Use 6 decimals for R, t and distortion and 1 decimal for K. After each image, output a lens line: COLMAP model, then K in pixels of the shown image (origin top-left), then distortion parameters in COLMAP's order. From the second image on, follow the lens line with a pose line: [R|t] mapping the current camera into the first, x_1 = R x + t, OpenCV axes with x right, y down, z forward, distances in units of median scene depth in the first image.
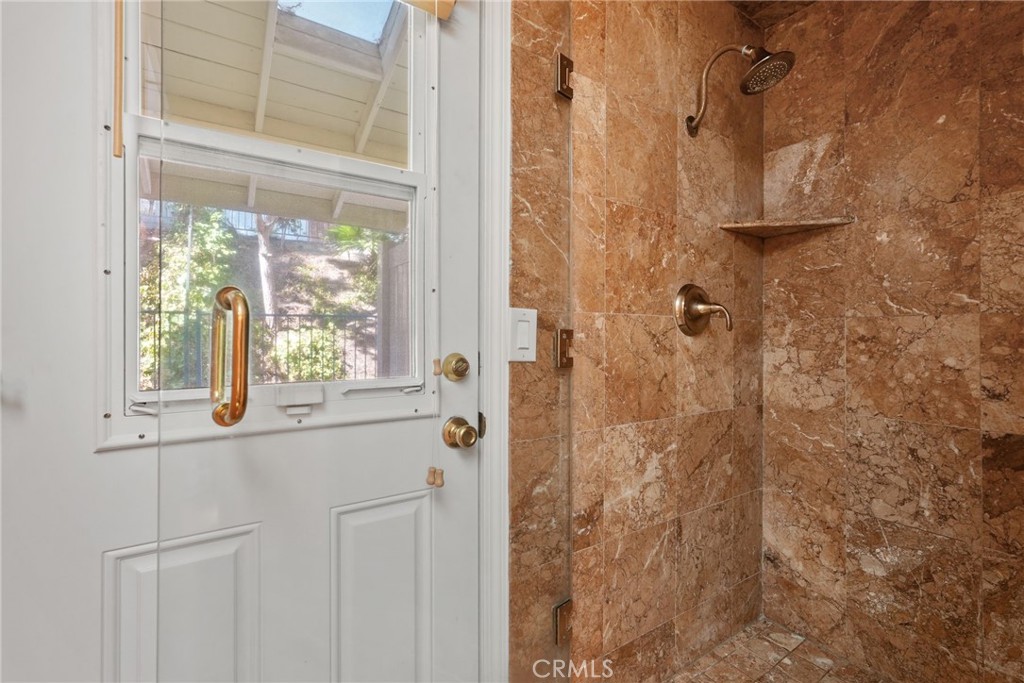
lens RADIAL K [[457.5, 0, 512.0], [0, 457.5, 341.5], [0, 0, 1]] dist [-0.000961, -0.000194]
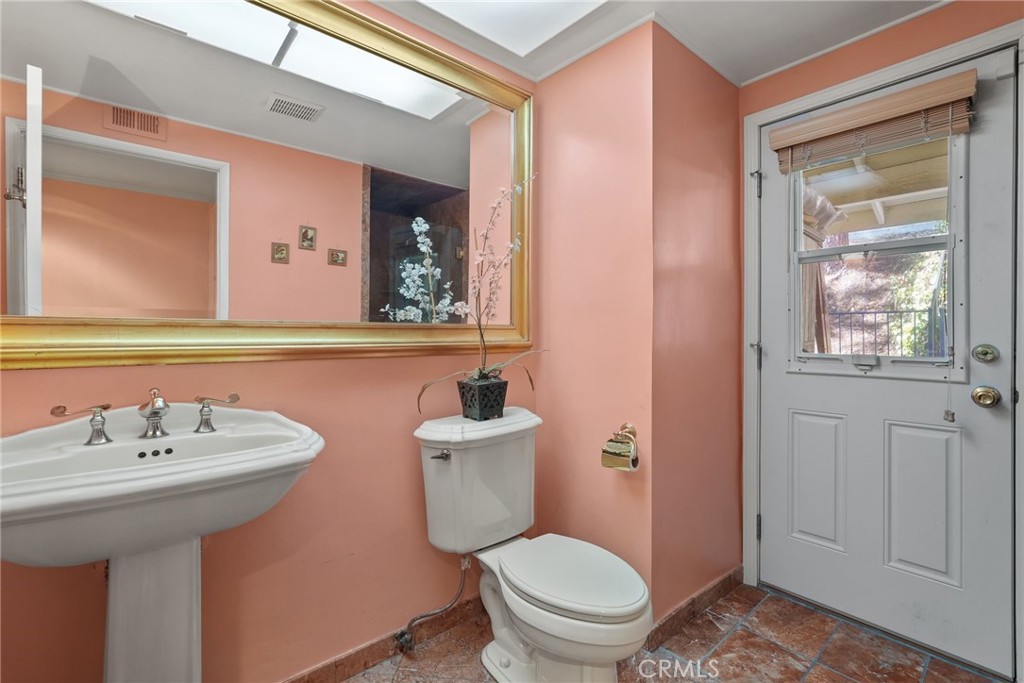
lens RADIAL K [[457.5, 0, 512.0], [0, 457.5, 341.5], [0, 0, 1]] dist [-0.000961, -0.000194]
pose [[0.143285, 0.018927, -0.989500, 1.232212], [-0.010095, 0.999793, 0.017662, 0.004977], [0.989630, 0.007459, 0.143447, -0.827082]]
